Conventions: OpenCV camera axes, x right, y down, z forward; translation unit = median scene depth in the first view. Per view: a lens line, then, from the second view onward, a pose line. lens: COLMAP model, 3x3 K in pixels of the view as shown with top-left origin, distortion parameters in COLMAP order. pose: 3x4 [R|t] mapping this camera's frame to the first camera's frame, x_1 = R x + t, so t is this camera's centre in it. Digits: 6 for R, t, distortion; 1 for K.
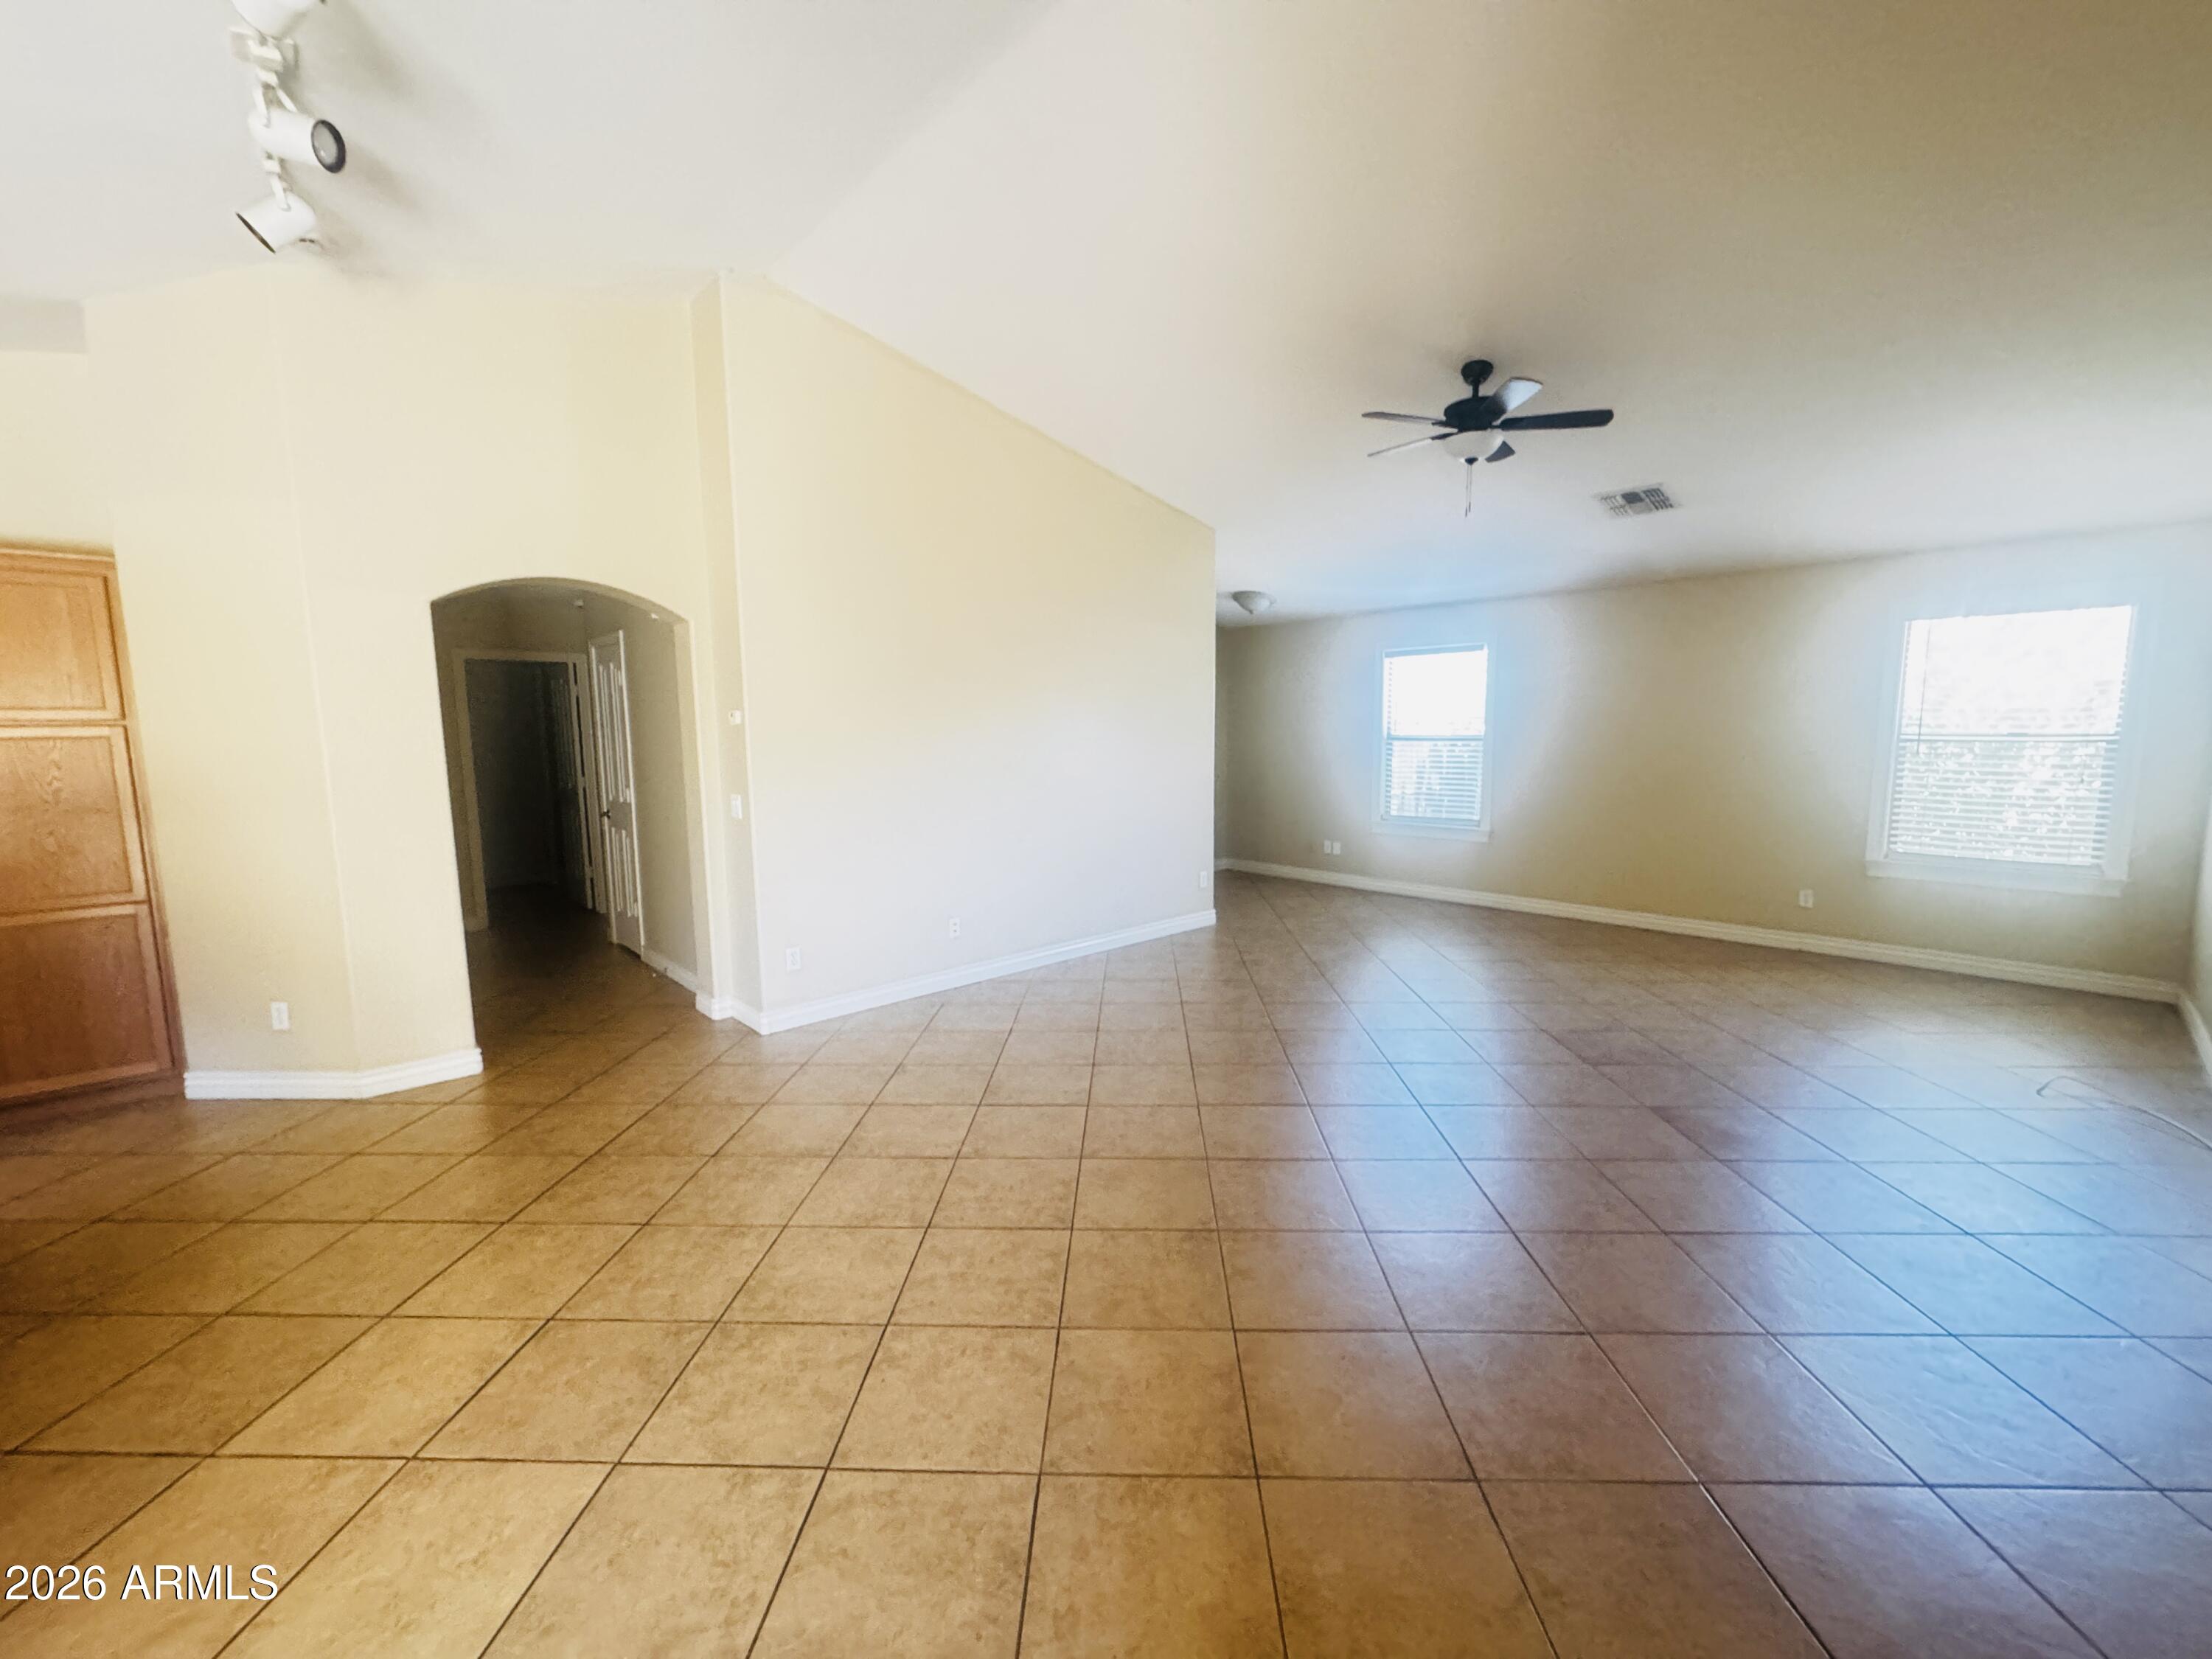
lens RADIAL K [[881.2, 0, 1107.5], [0, 881.2, 831.1], [0, 0, 1]] dist [-0.001824, 0.000322]
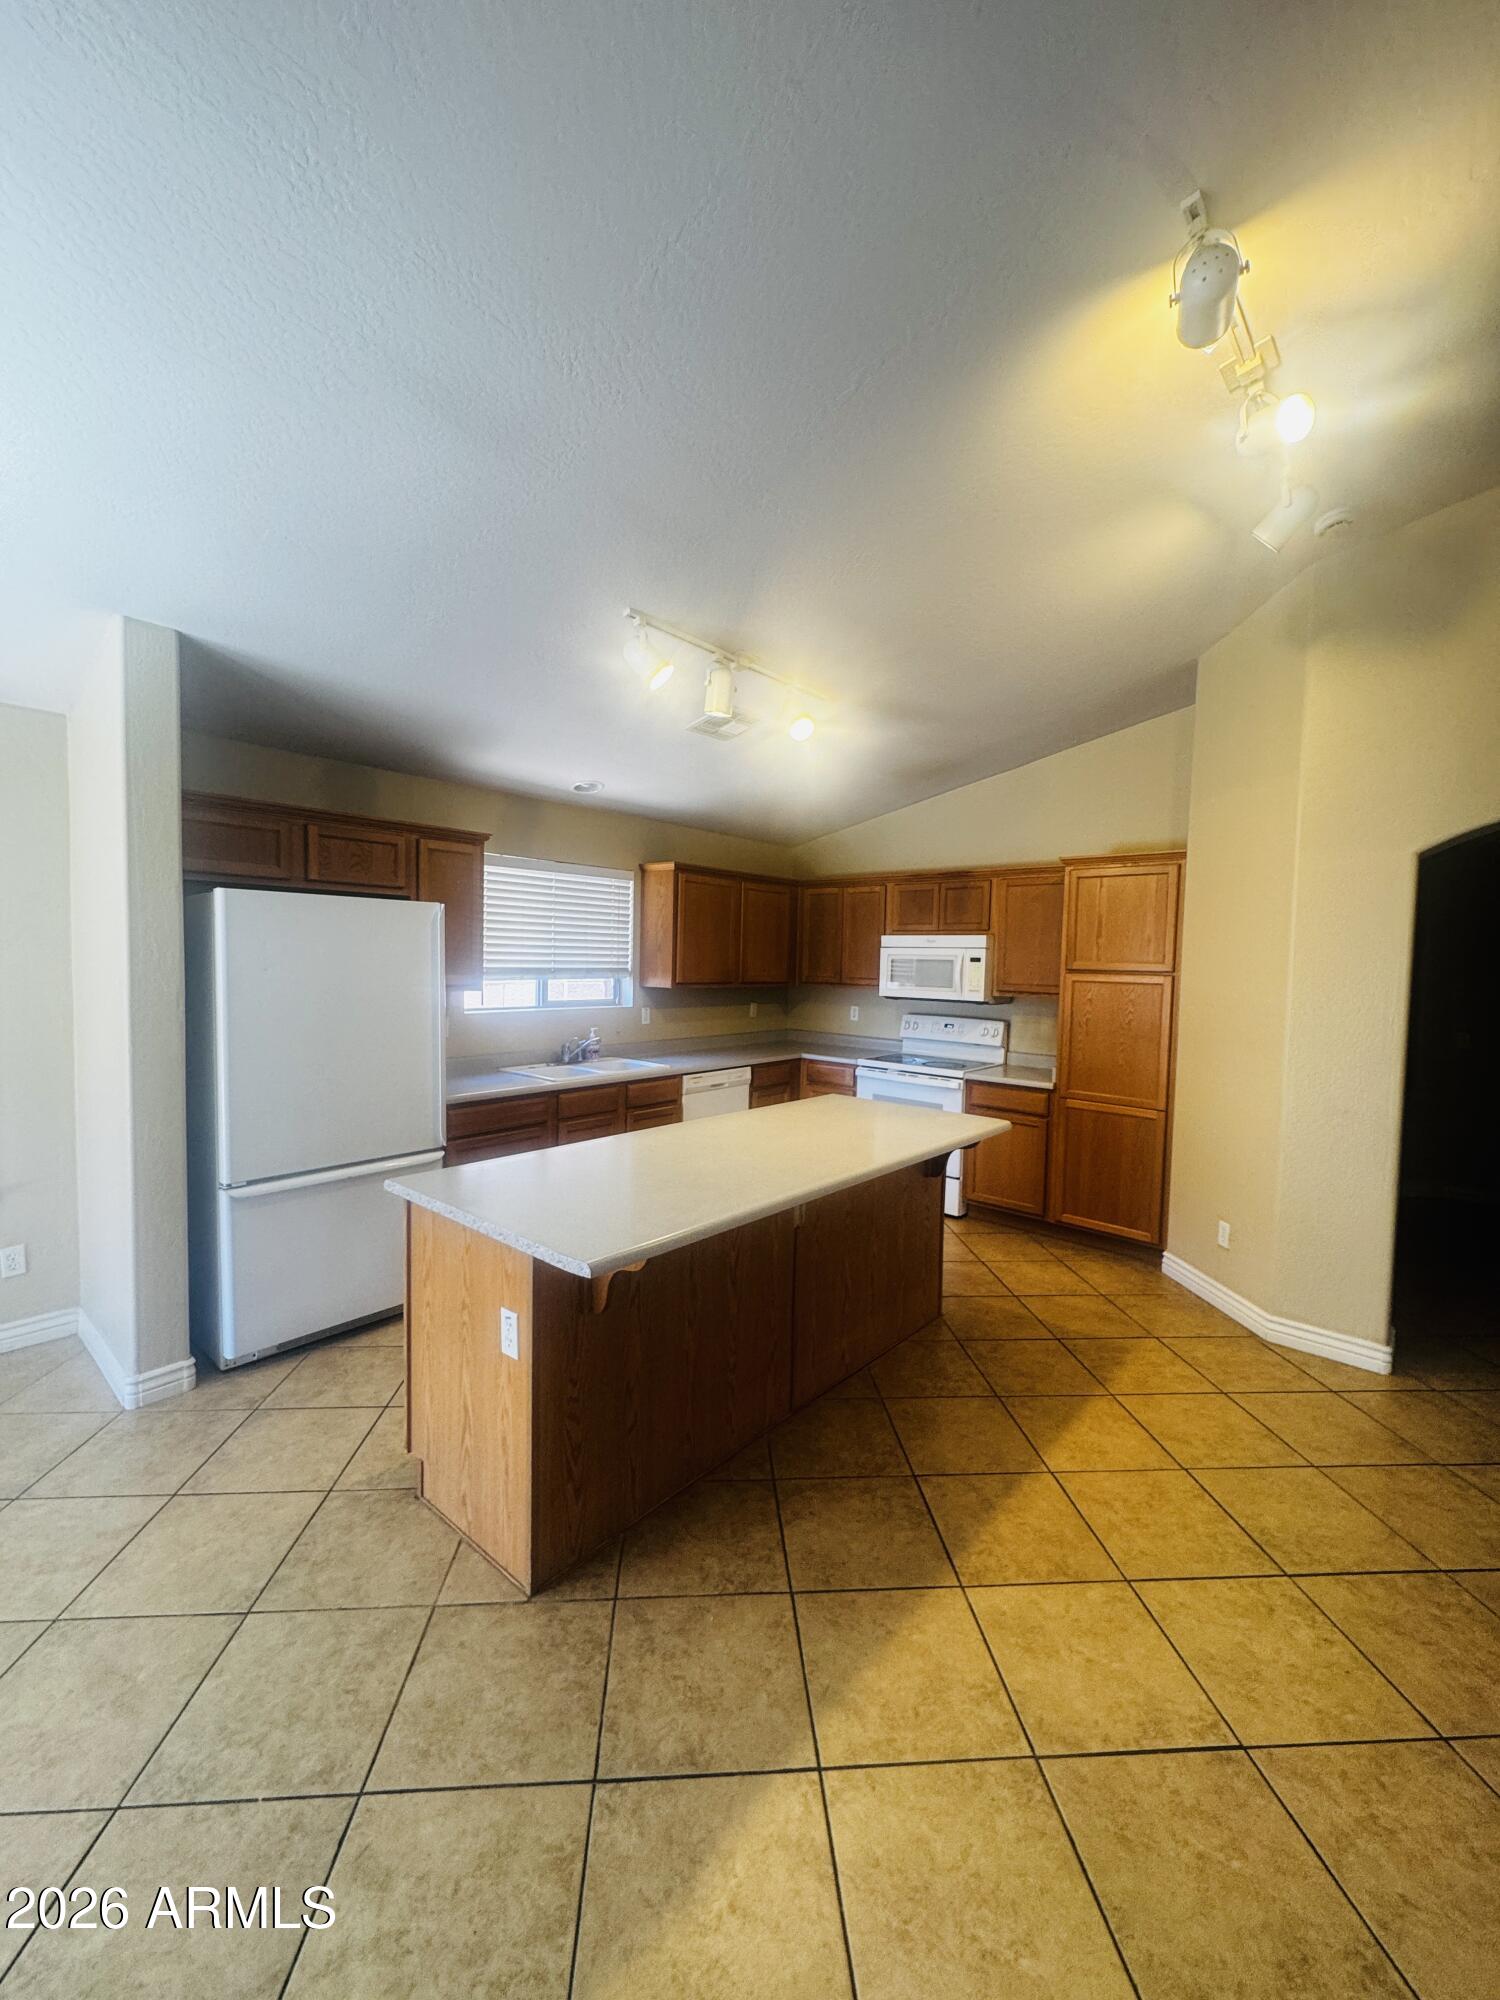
lens RADIAL K [[796.8, 0, 750.0], [0, 796.8, 1000.0], [0, 0, 1]] dist [-0.001824, 0.000322]
pose [[0.105122, 0.064694, -0.992353, -0.007981], [-0.141382, 0.988718, 0.049480, -0.053301], [0.984358, 0.135099, 0.113083, 0.248220]]
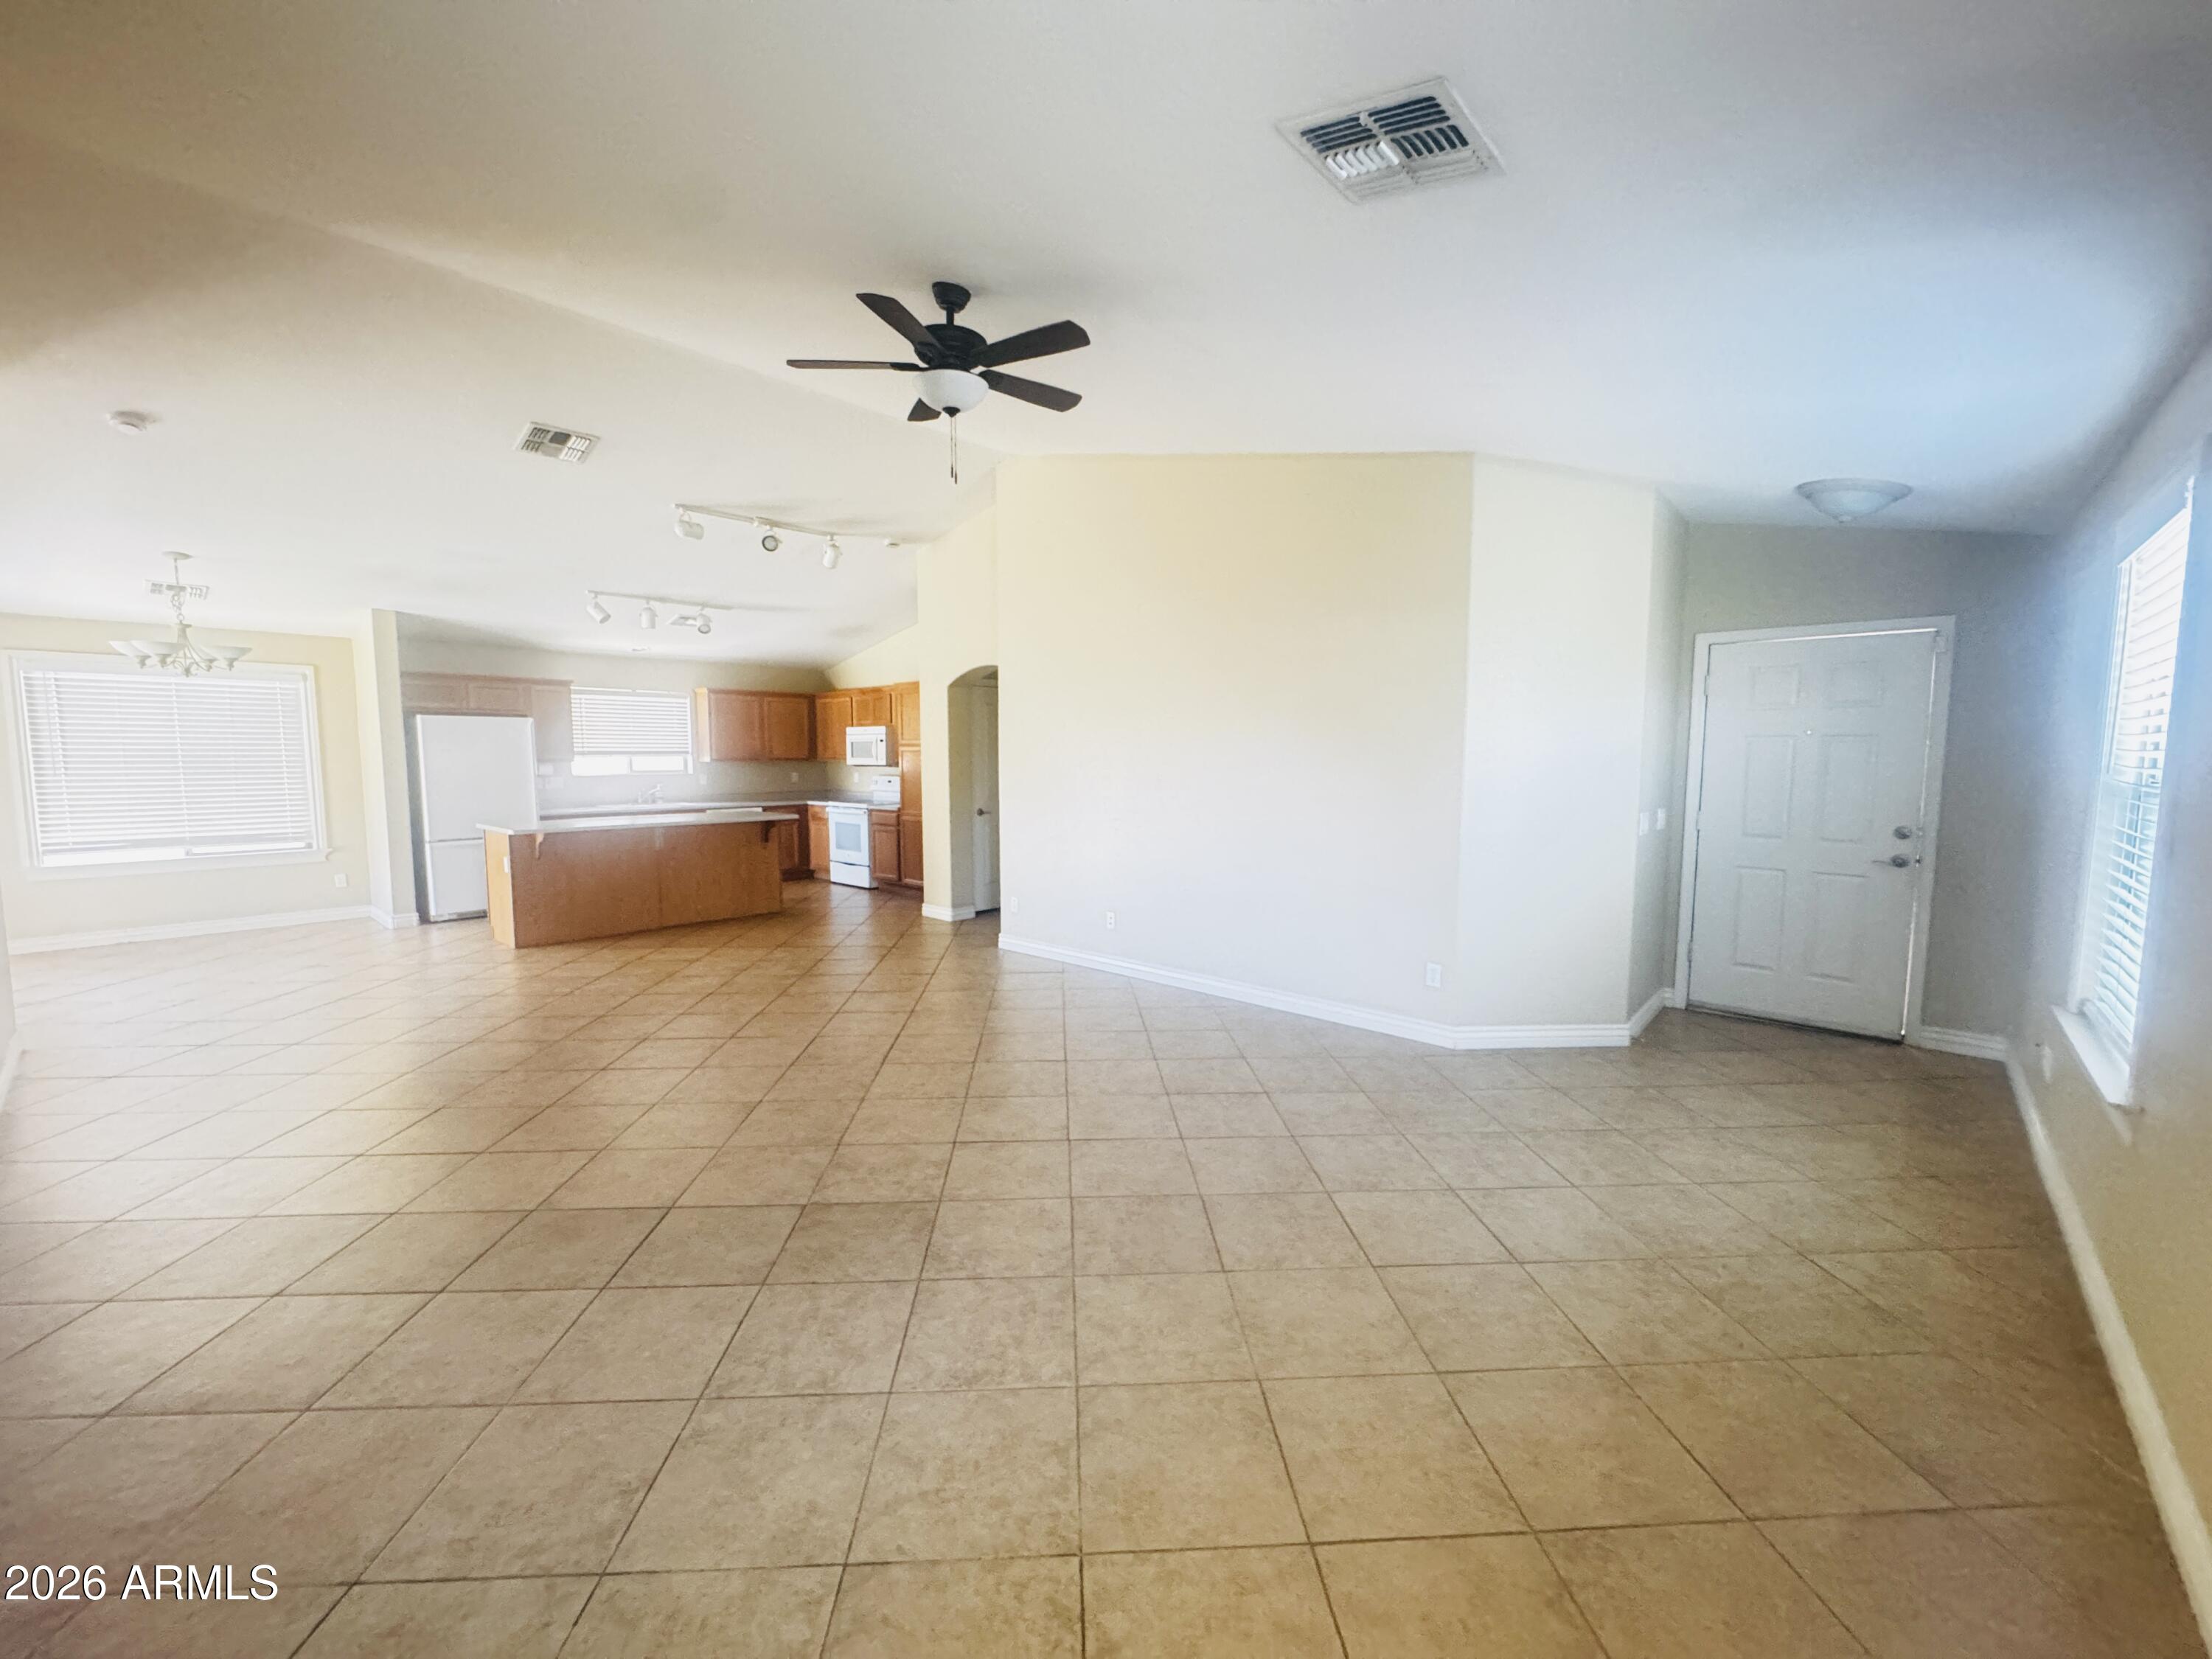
lens RADIAL K [[881.2, 0, 1107.5], [0, 881.2, 831.1], [0, 0, 1]] dist [-0.001824, 0.000322]
pose [[0.090482, 0.097553, -0.991109, 1.391336], [-0.119303, 0.989086, 0.086463, -0.153277], [0.988726, 0.110419, 0.101133, 1.240036]]
